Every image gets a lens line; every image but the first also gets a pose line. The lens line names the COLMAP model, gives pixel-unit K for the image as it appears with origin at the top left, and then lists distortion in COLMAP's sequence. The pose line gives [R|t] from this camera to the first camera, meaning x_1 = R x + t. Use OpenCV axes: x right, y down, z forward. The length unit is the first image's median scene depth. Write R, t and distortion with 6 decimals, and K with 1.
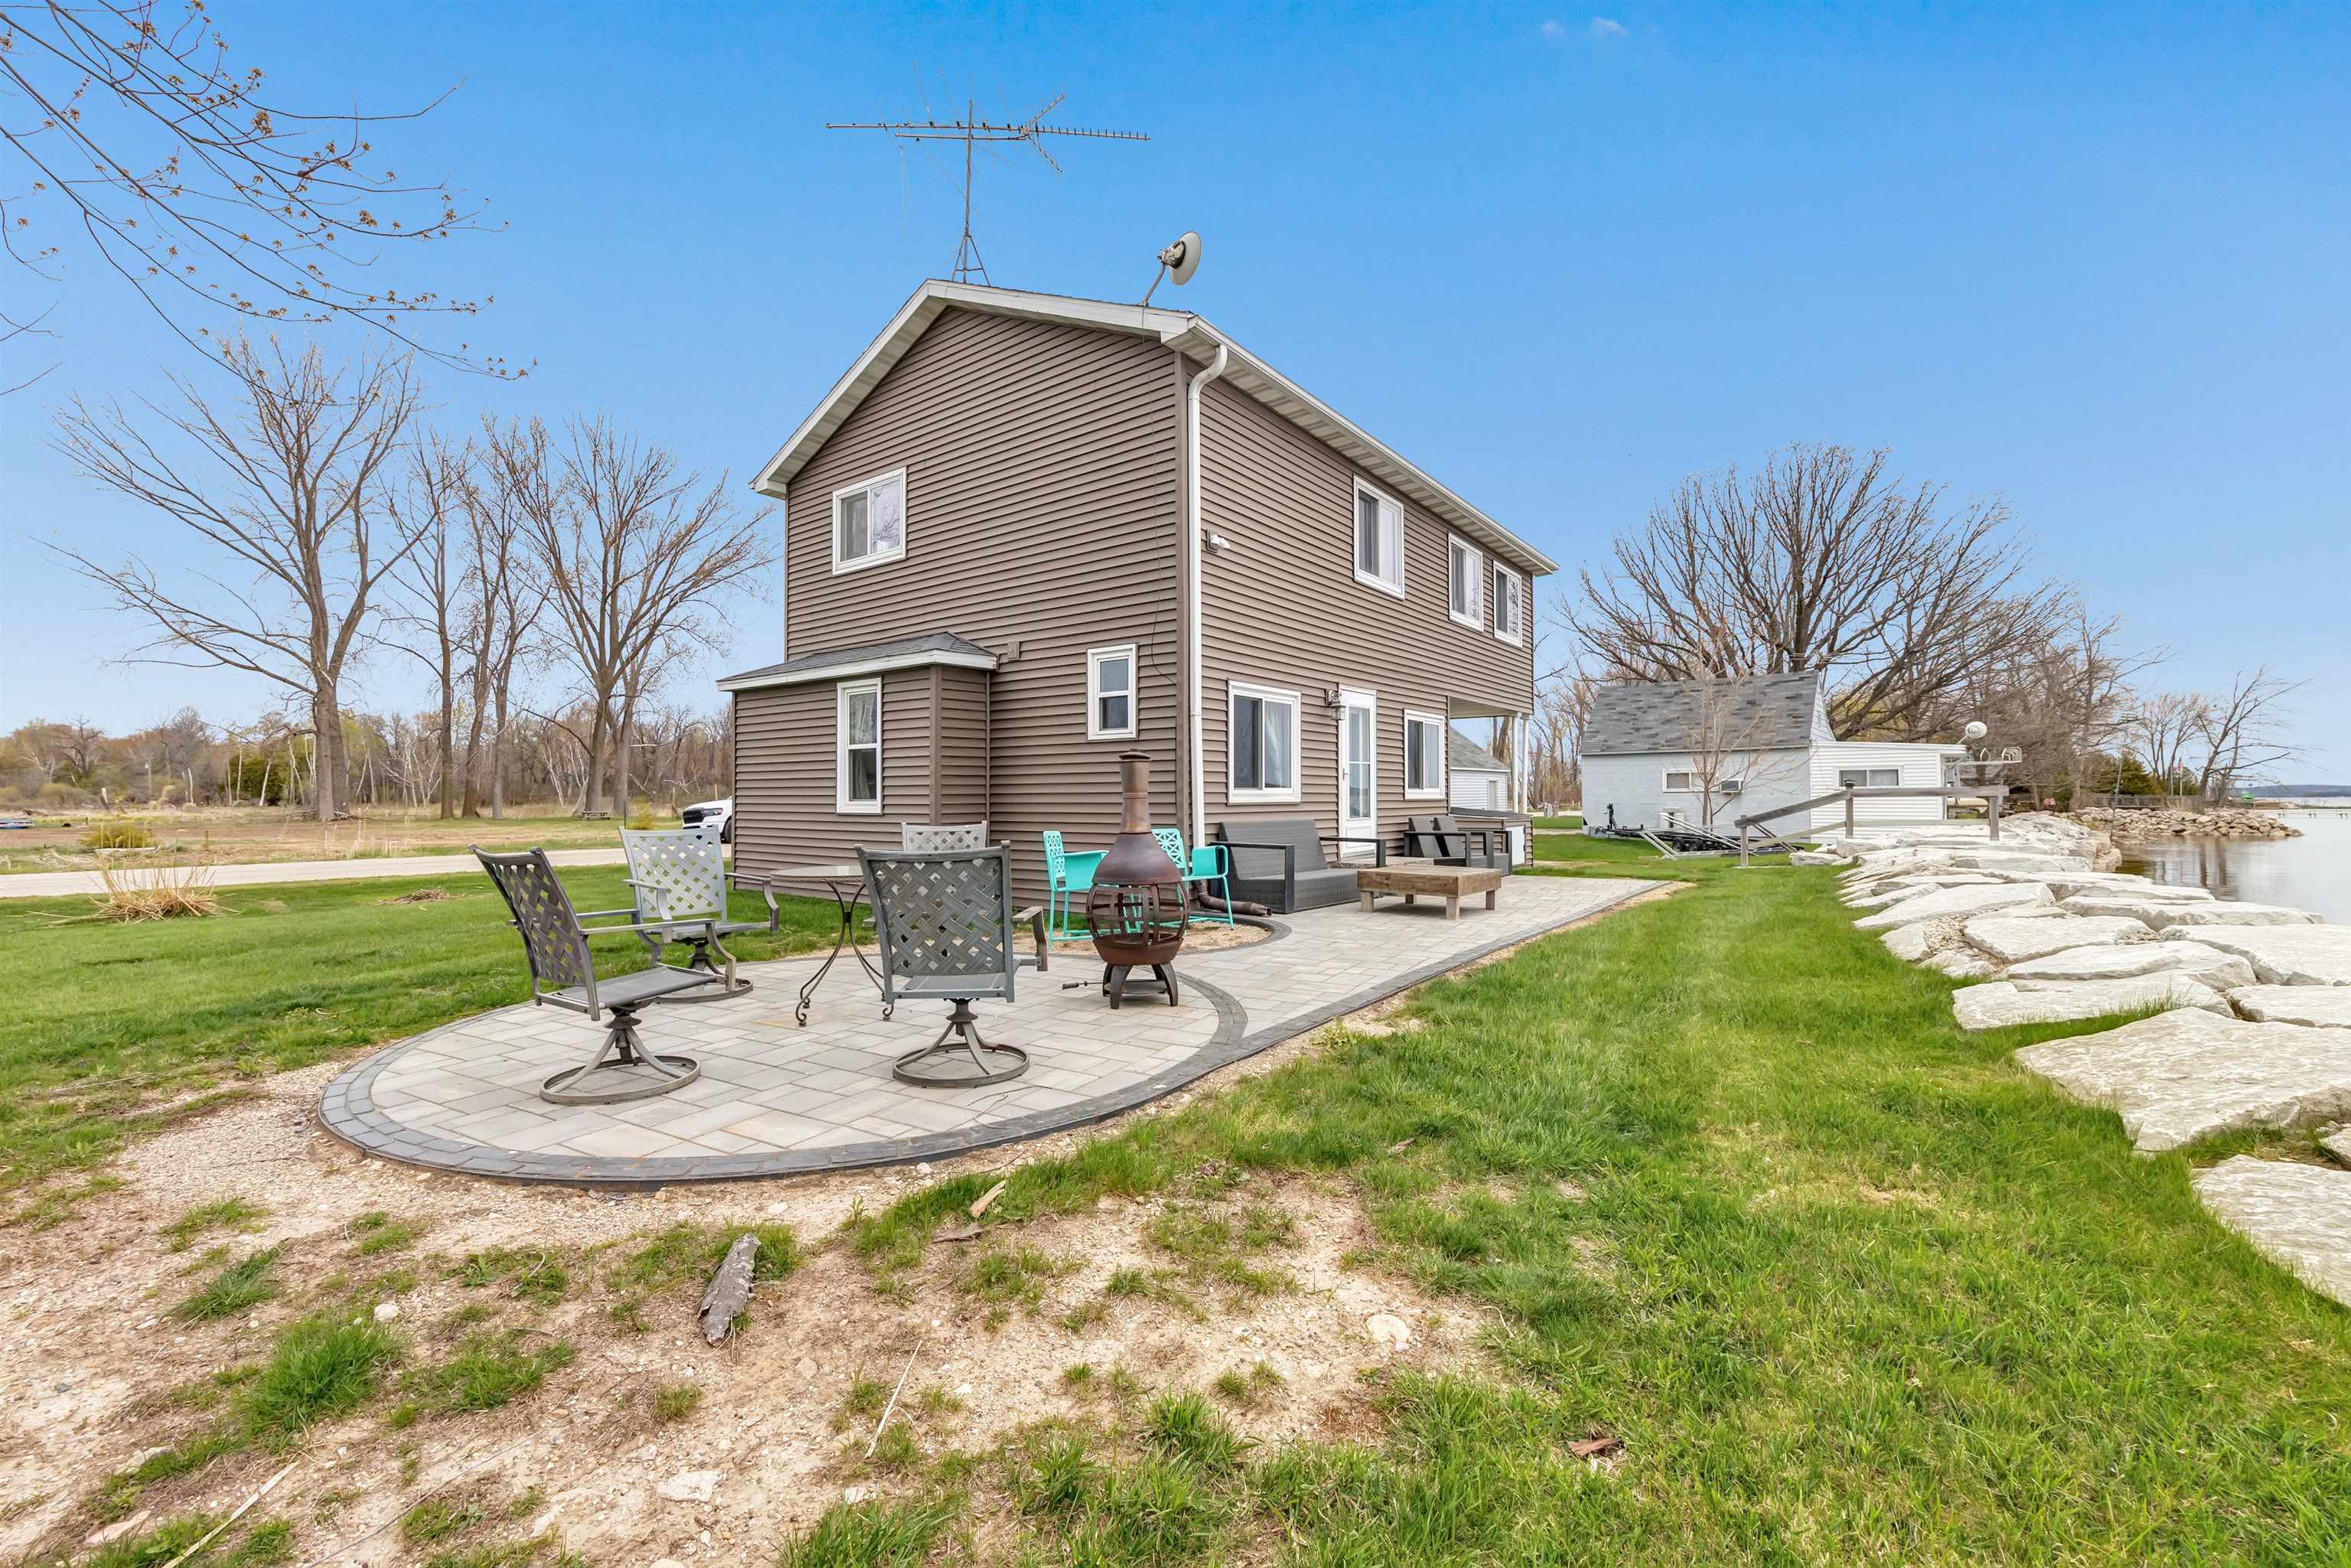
lens RADIAL K [[947.0, 0, 1174.2], [0, 947.0, 789.9], [0, 0, 1]] dist [-0.001630, -0.000064]
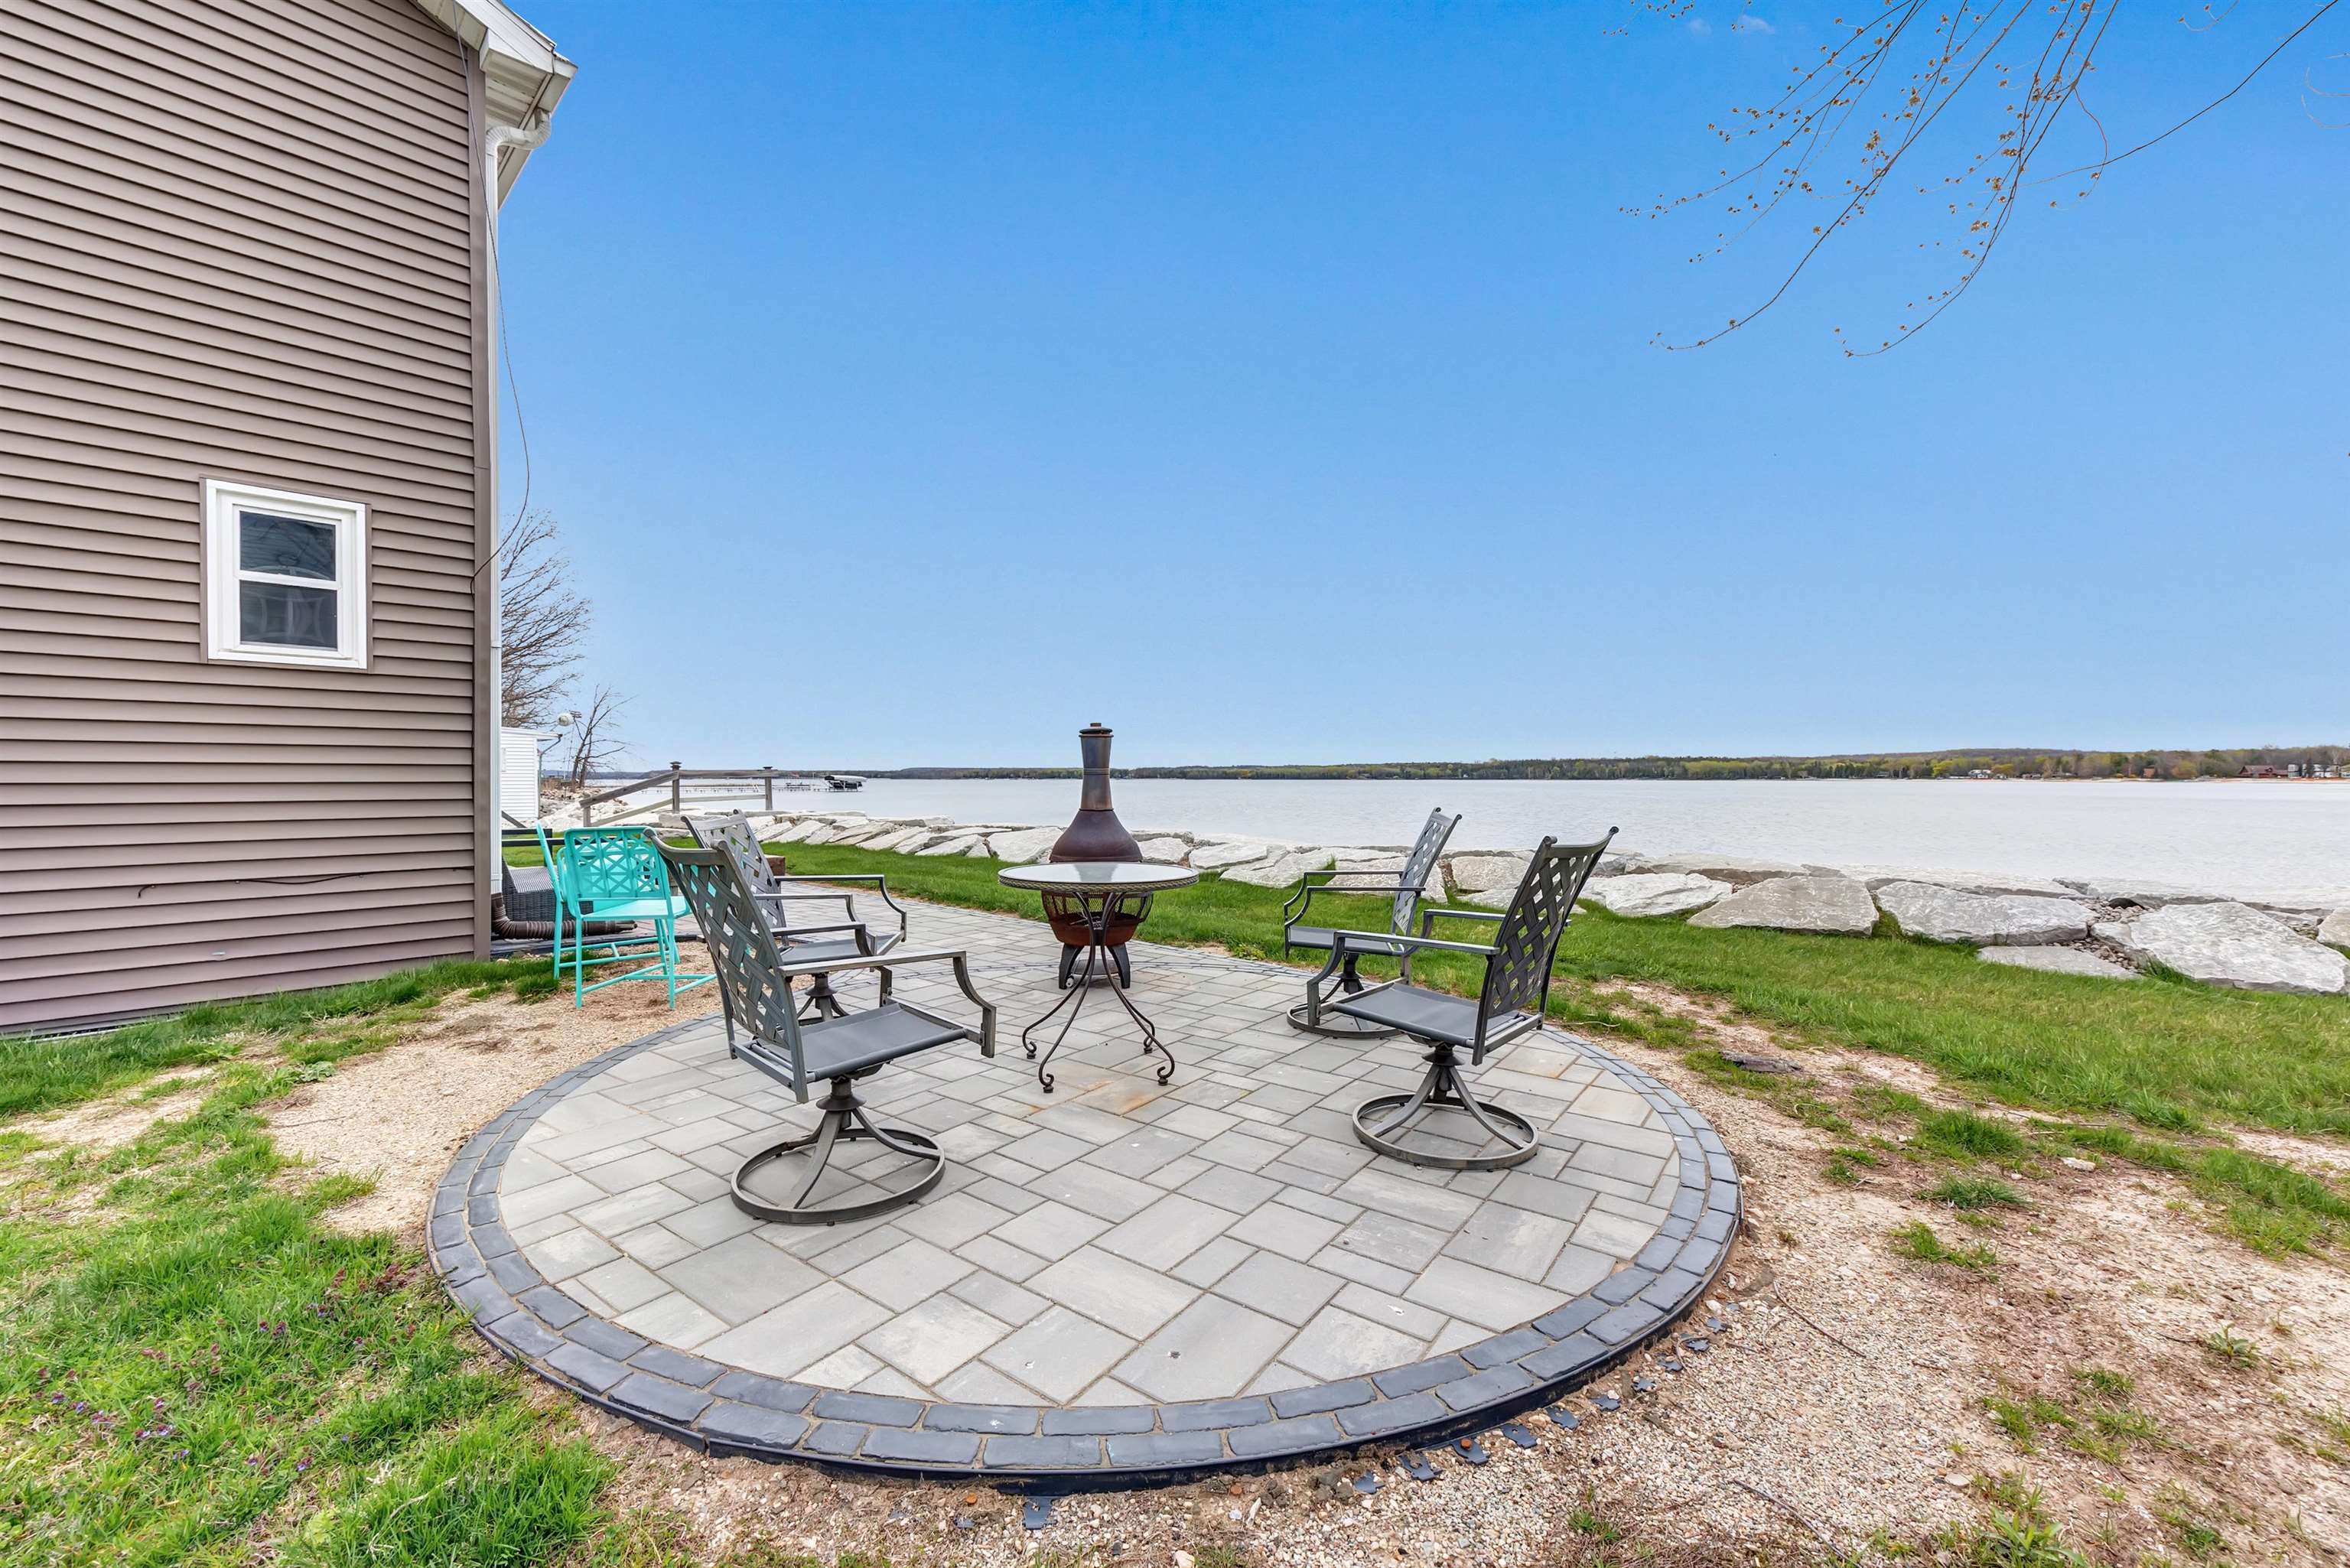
lens RADIAL K [[946.6, 0, 1172.2], [0, 946.6, 779.3], [0, 0, 1]] dist [-0.001630, -0.000064]
pose [[0.111730, 0.000081, 0.993739, -1.606258], [-0.007949, 0.999968, 0.000812, 0.020551], [-0.993707, -0.007990, 0.111727, 1.320596]]
